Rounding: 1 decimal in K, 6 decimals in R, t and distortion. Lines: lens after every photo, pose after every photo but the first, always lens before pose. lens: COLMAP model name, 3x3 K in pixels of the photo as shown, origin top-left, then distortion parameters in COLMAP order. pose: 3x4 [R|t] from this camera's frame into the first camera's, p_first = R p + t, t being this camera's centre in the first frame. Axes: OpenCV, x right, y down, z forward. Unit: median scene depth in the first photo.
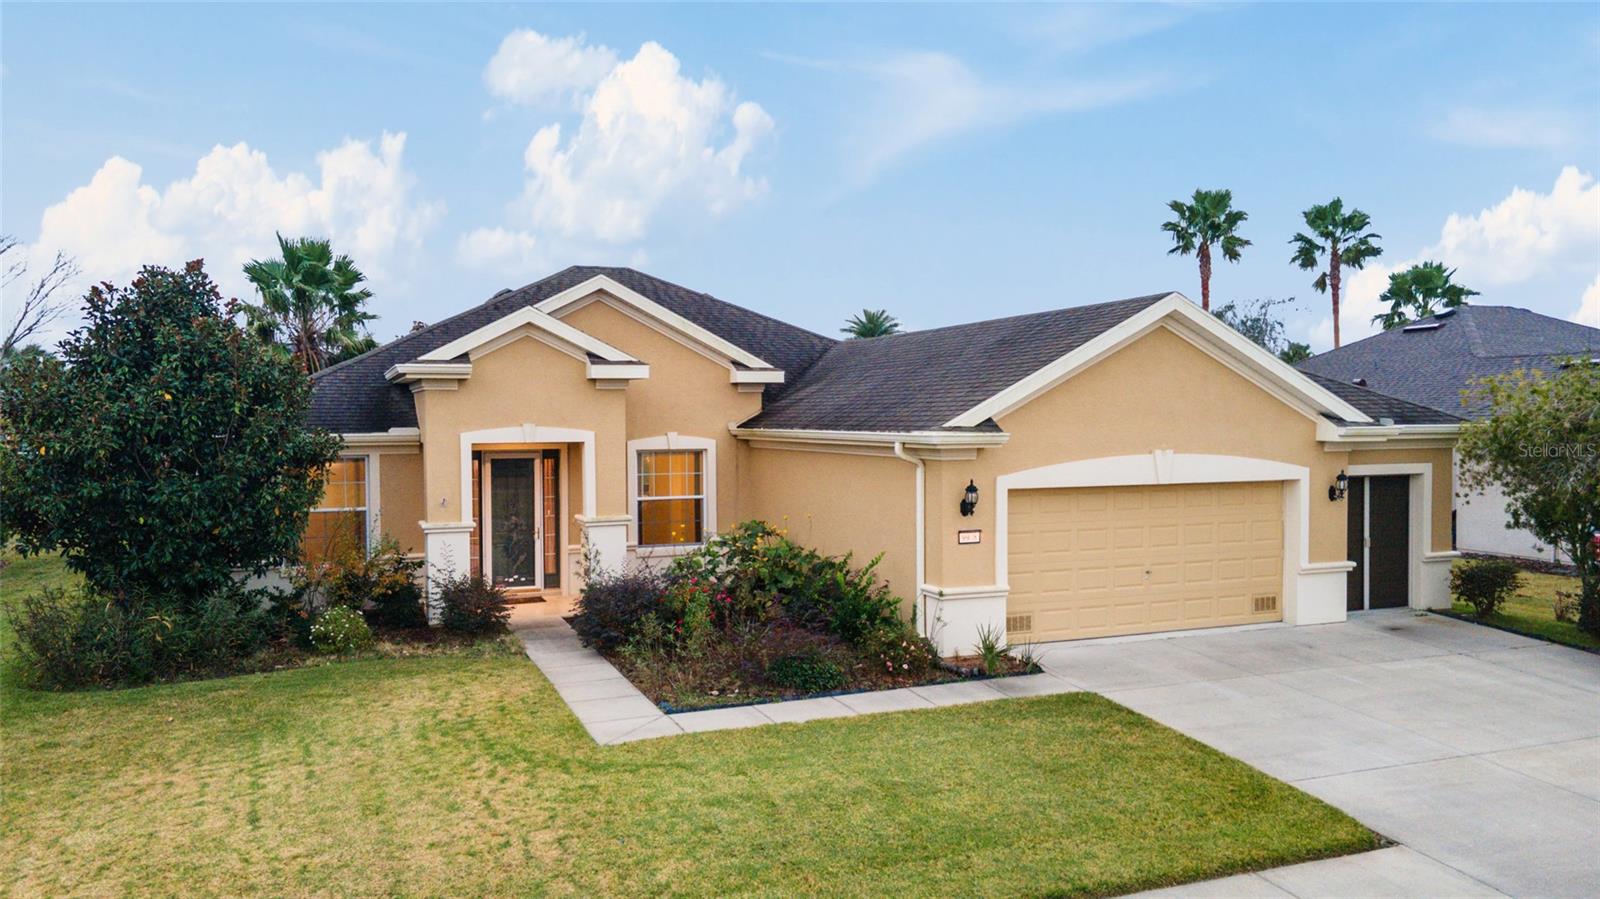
lens RADIAL K [[1167.2, 0, 797.6], [0, 1167.2, 450.8], [0, 0, 1]] dist [0.016323, 0.057445]
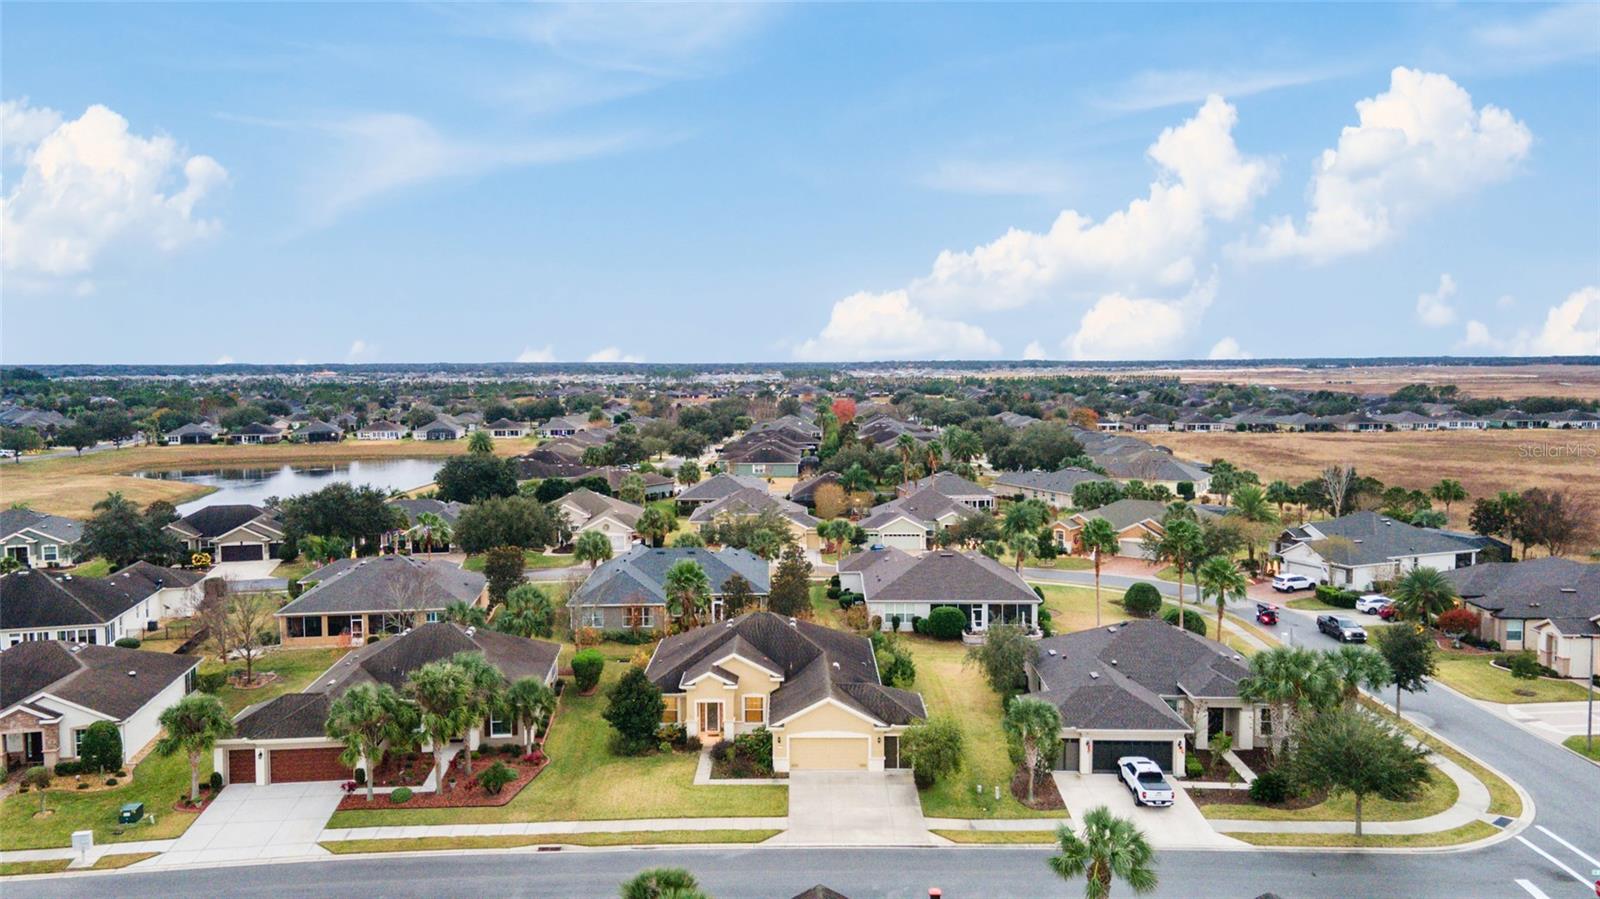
lens RADIAL K [[1167.2, 0, 797.6], [0, 1167.2, 450.8], [0, 0, 1]] dist [0.016323, 0.057445]
pose [[0.927537, 0.032312, -0.372332, 1.871103], [-0.014442, 0.998610, 0.050685, -1.321842], [0.373452, -0.041635, 0.926715, -3.208443]]
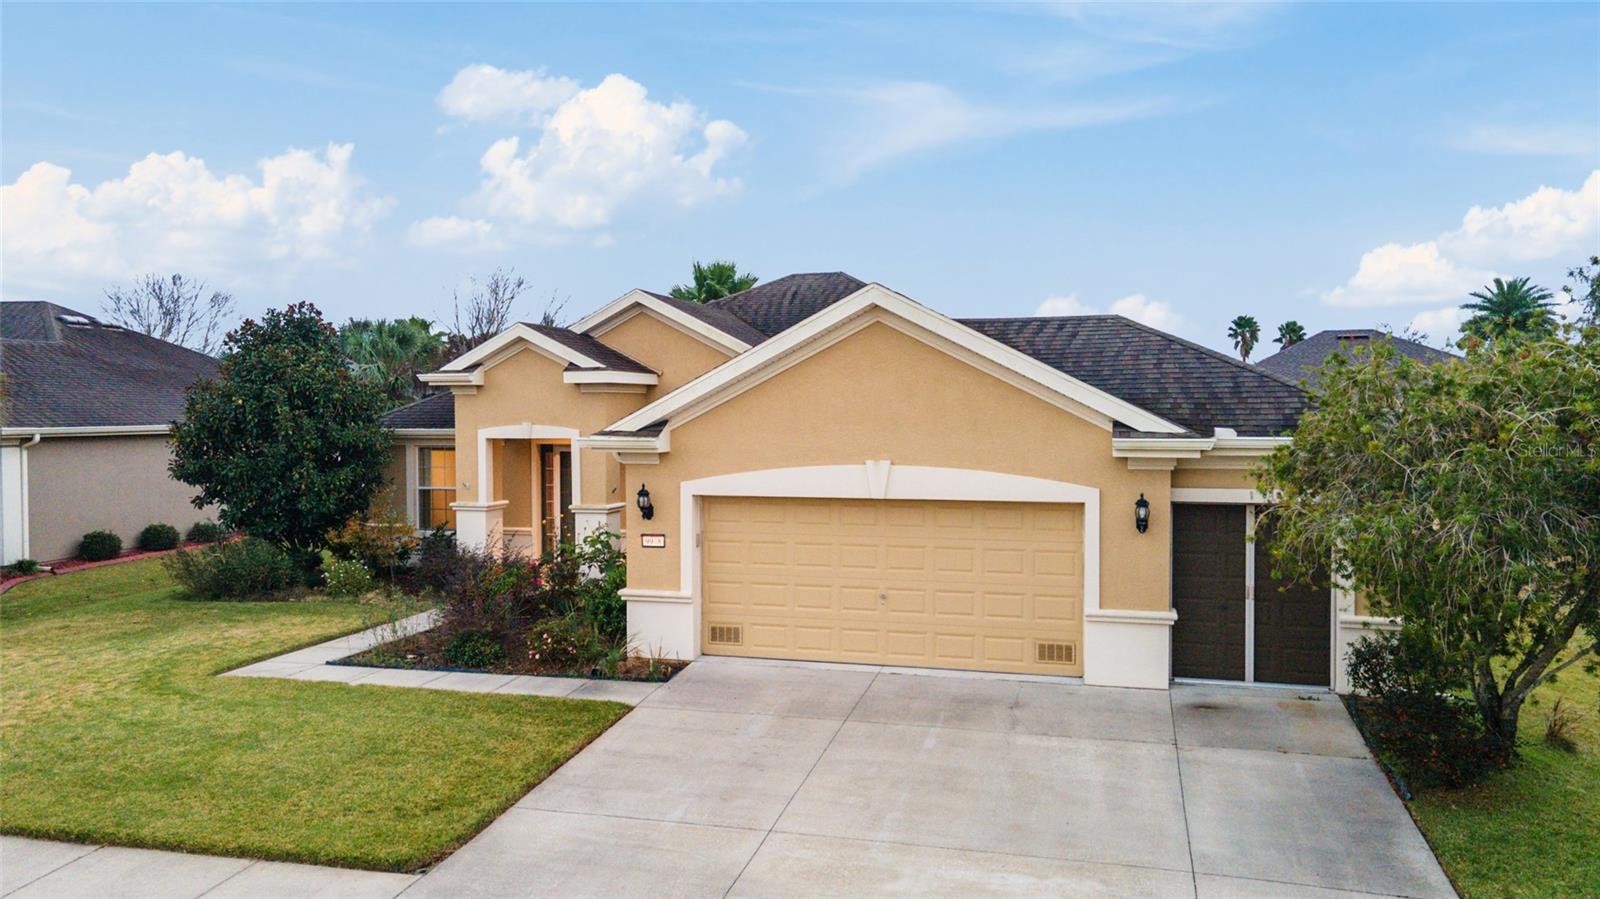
lens RADIAL K [[1167.2, 0, 797.6], [0, 1167.2, 450.8], [0, 0, 1]] dist [0.016323, 0.057445]
pose [[0.795727, 0.025254, -0.605129, 0.818290], [-0.021364, 0.999679, 0.013627, -0.019283], [0.605279, 0.002084, 0.796011, 0.263471]]
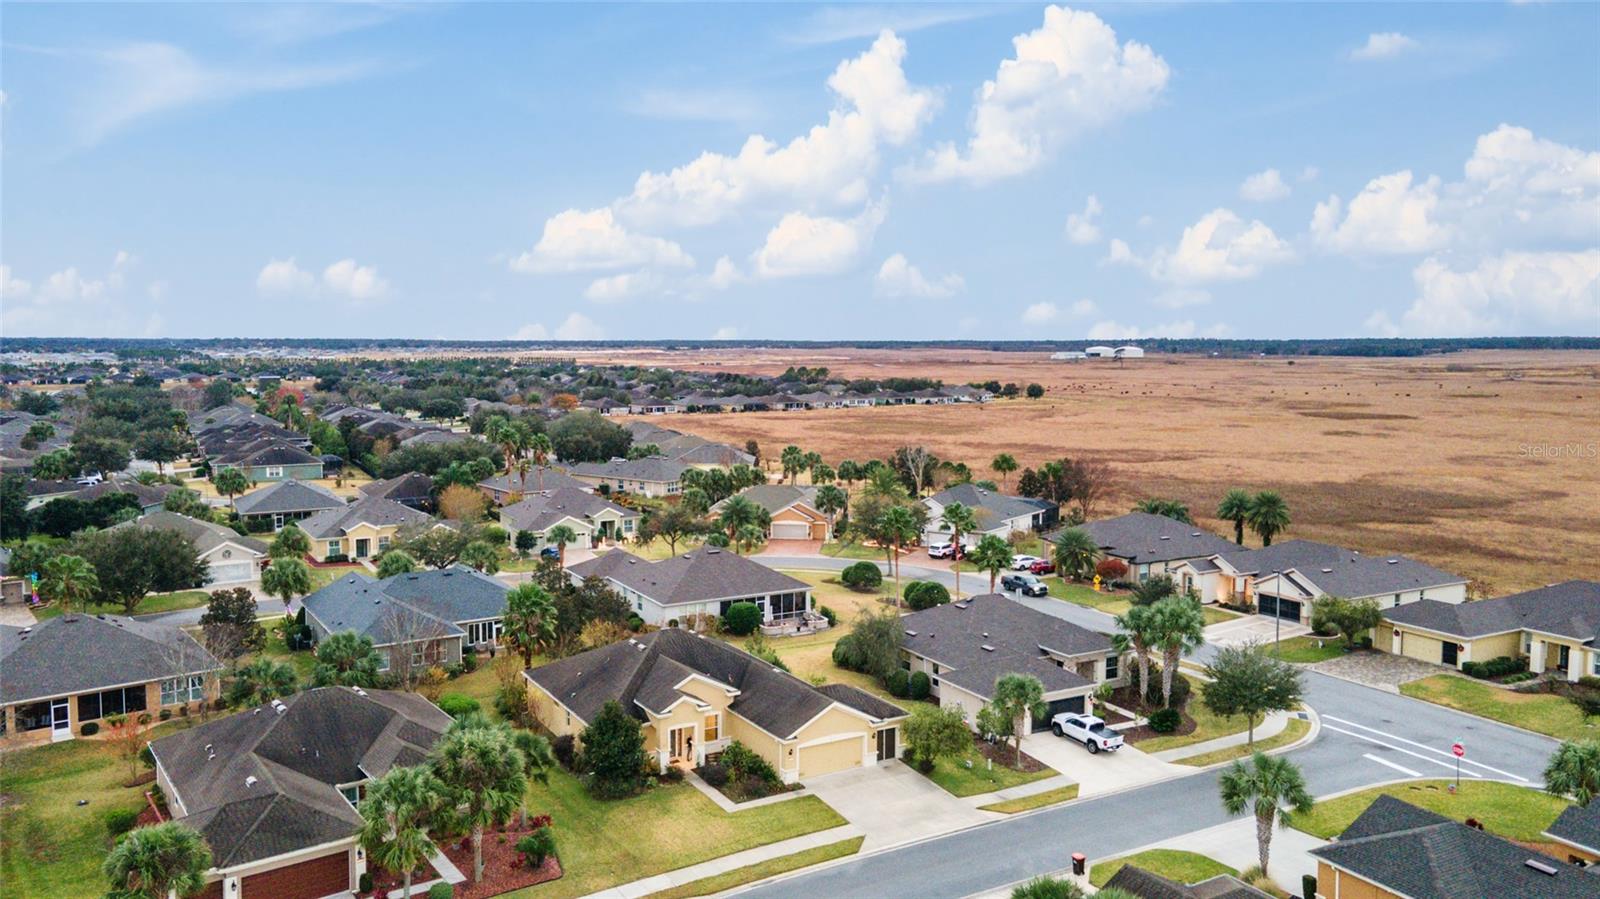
lens RADIAL K [[1167.2, 0, 797.6], [0, 1167.2, 450.8], [0, 0, 1]] dist [0.016323, 0.057445]
pose [[0.988745, -0.004062, 0.149556, -0.514329], [-0.005302, 0.998052, 0.062162, -1.422350], [-0.149518, -0.062255, 0.986797, -3.494278]]
